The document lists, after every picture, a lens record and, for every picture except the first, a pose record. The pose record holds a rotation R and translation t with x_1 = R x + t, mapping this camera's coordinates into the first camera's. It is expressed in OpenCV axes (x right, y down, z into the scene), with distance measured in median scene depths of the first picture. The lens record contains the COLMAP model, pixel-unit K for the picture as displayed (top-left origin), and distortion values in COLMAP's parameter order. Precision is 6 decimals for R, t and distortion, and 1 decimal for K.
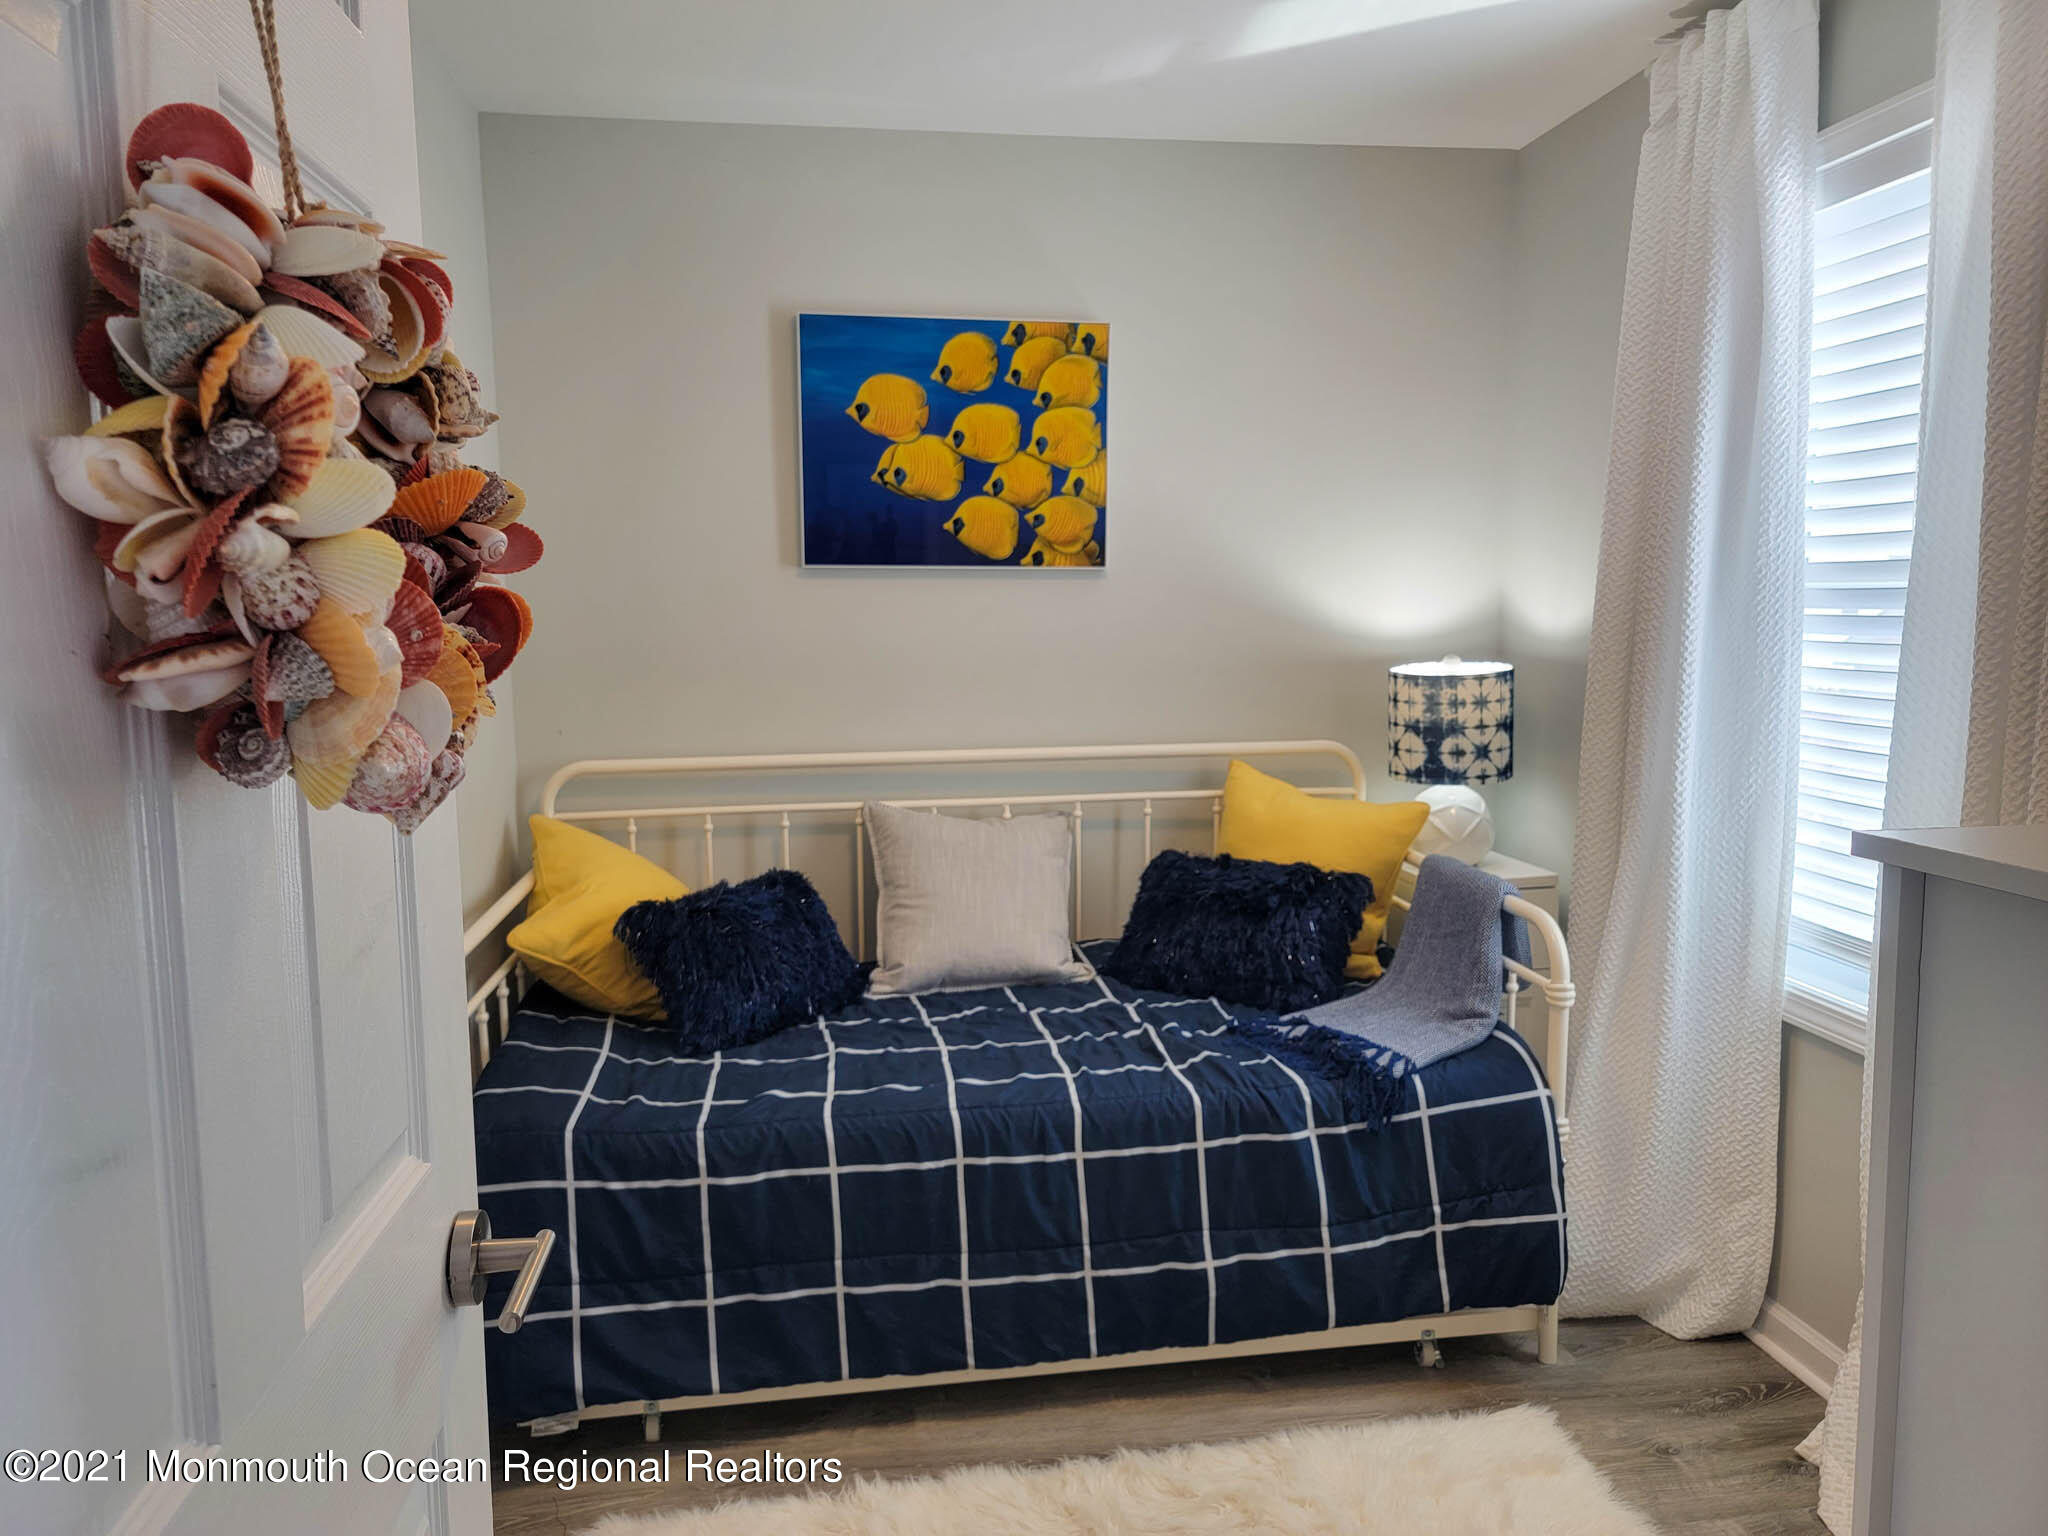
lens RADIAL K [[1433.9, 0, 1036.1], [0, 1433.9, 773.9], [0, 0, 1]] dist [0.063582, -0.039519]
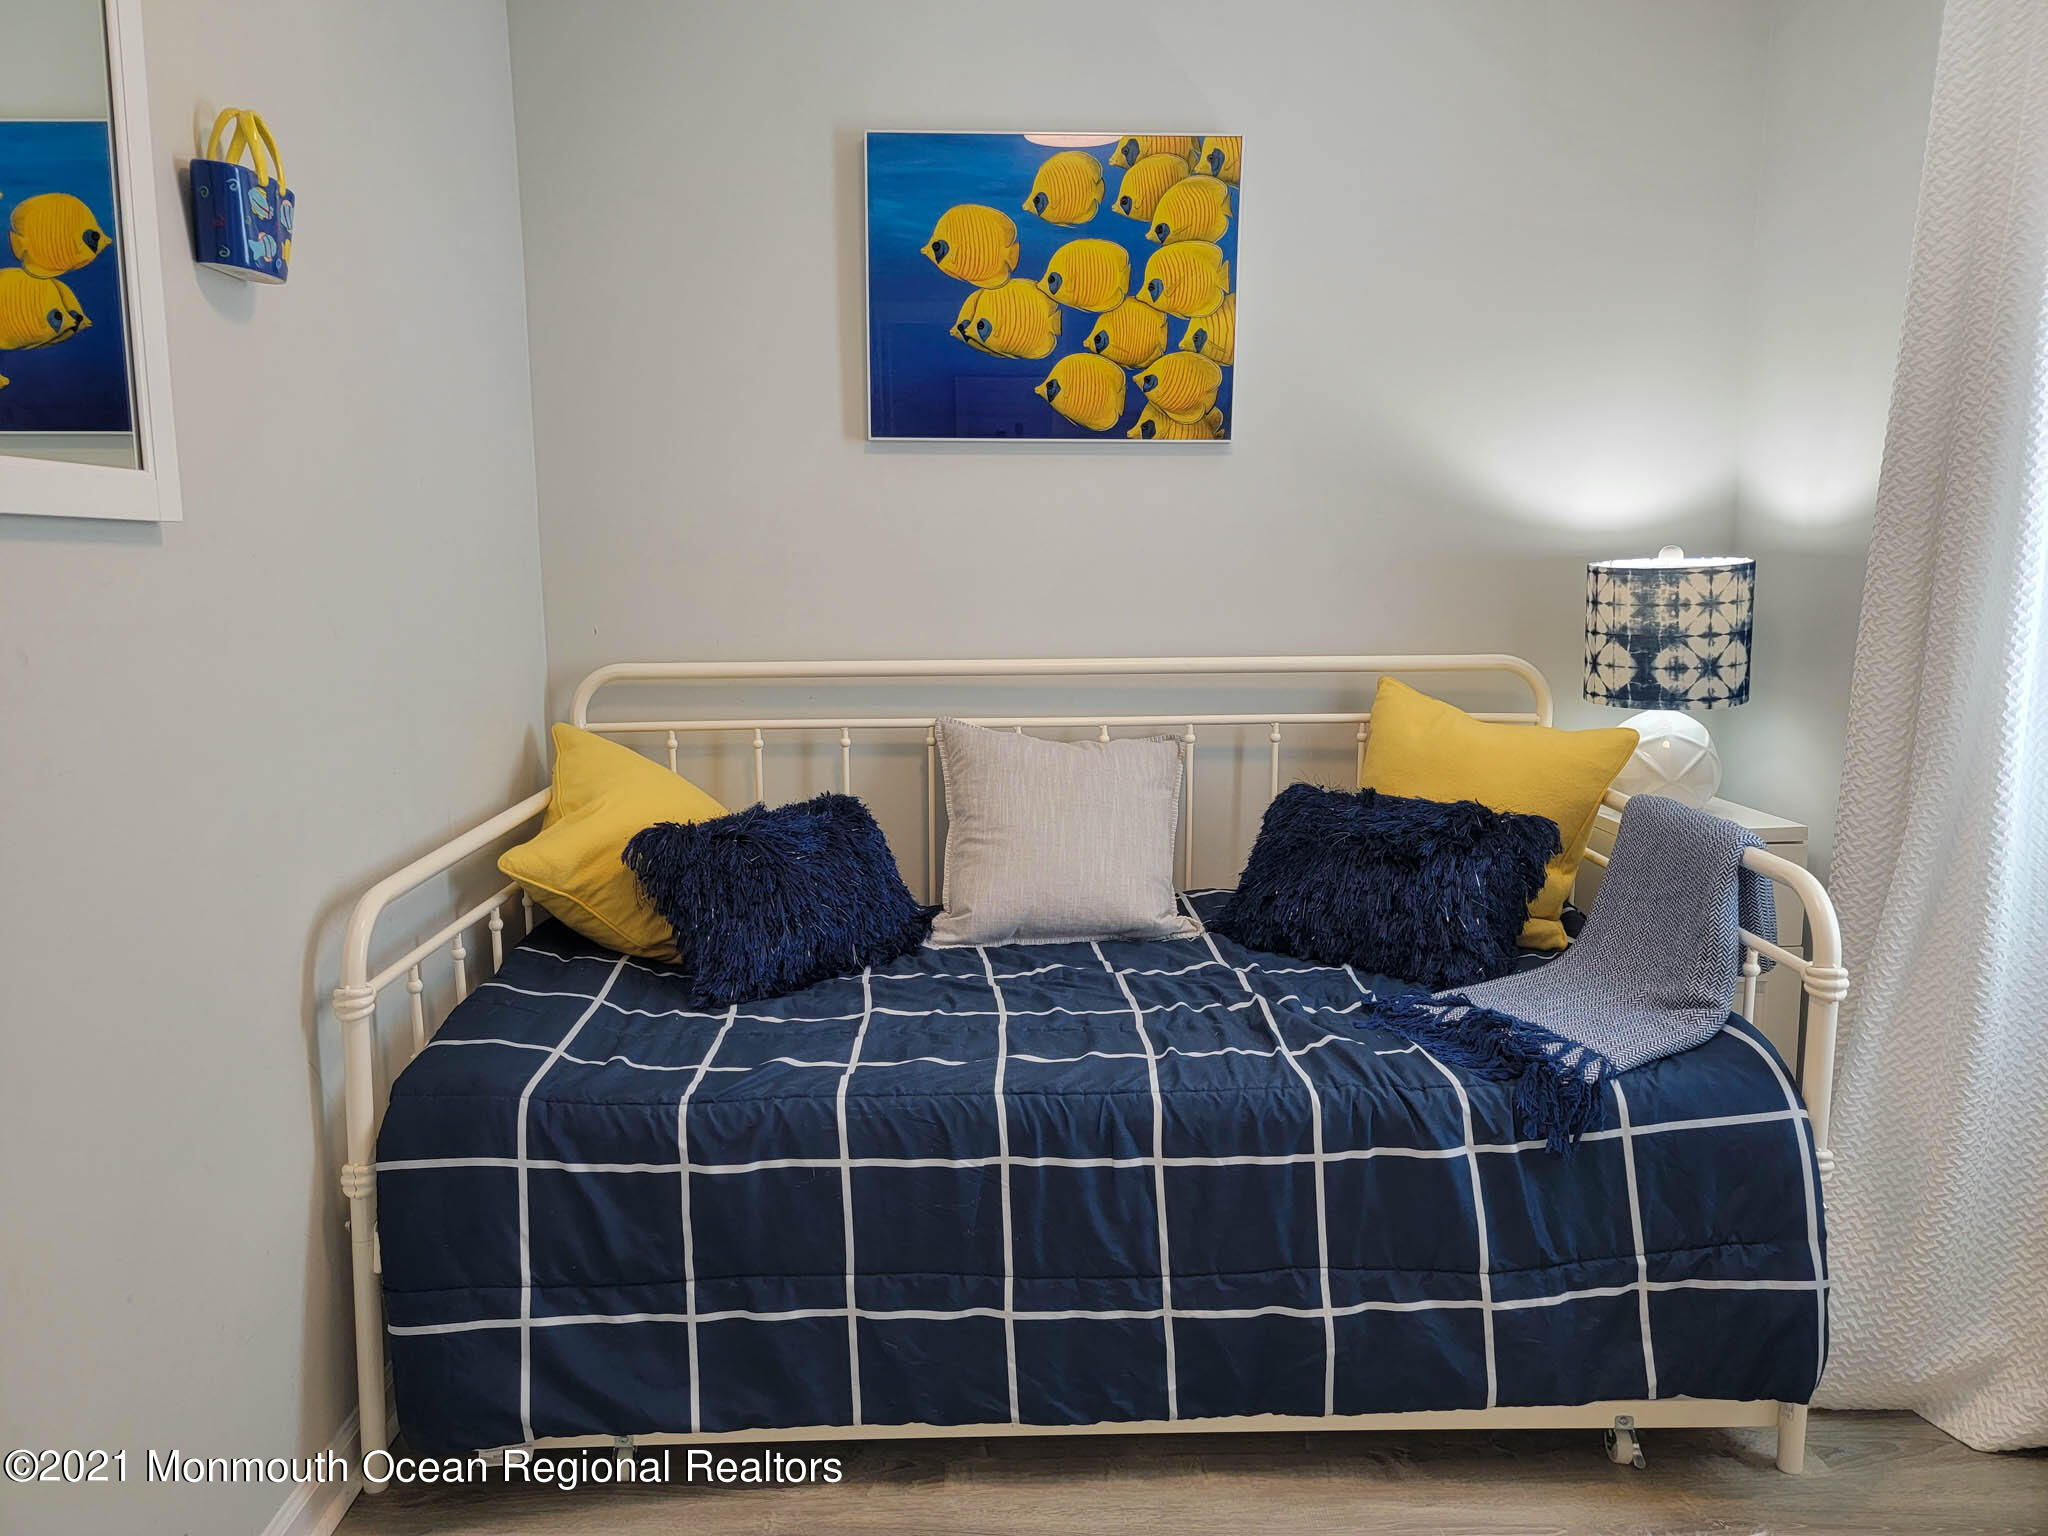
lens RADIAL K [[1433.9, 0, 1012.6], [0, 1433.9, 753.1], [0, 0, 1]] dist [0.063582, -0.039519]
pose [[0.991829, 0.022682, -0.125544, 0.037788], [-0.020354, 0.999597, 0.019794, 0.026358], [0.125942, -0.017077, 0.991891, 0.189882]]
